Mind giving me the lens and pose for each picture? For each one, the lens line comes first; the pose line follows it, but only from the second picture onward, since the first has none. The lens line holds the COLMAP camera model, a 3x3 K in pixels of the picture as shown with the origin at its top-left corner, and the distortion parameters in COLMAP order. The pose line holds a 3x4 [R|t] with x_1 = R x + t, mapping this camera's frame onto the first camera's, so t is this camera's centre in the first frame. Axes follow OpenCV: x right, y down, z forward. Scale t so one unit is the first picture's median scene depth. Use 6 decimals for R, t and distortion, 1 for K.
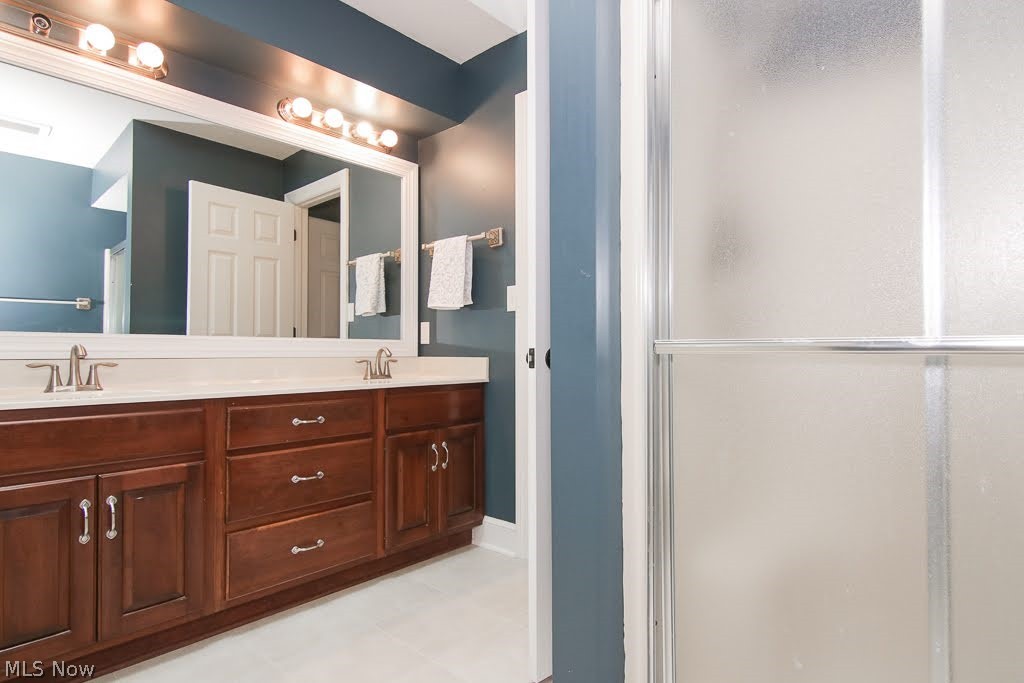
lens RADIAL K [[529.5, 0, 515.4], [0, 529.5, 335.7], [0, 0, 1]] dist [-0.001583, -0.000717]
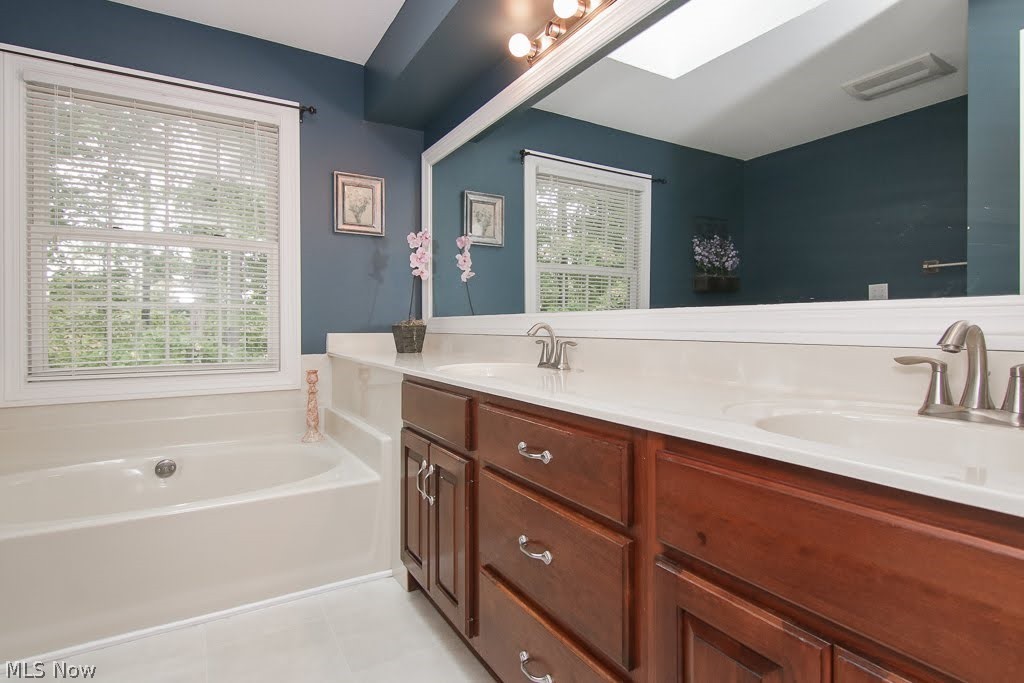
lens RADIAL K [[529.5, 0, 515.4], [0, 529.5, 335.7], [0, 0, 1]] dist [-0.001583, -0.000717]
pose [[-0.287832, 0.012097, -0.957604, 0.143763], [0.022292, 0.999734, 0.005929, 0.029709], [0.957421, -0.019640, -0.288025, 1.034602]]
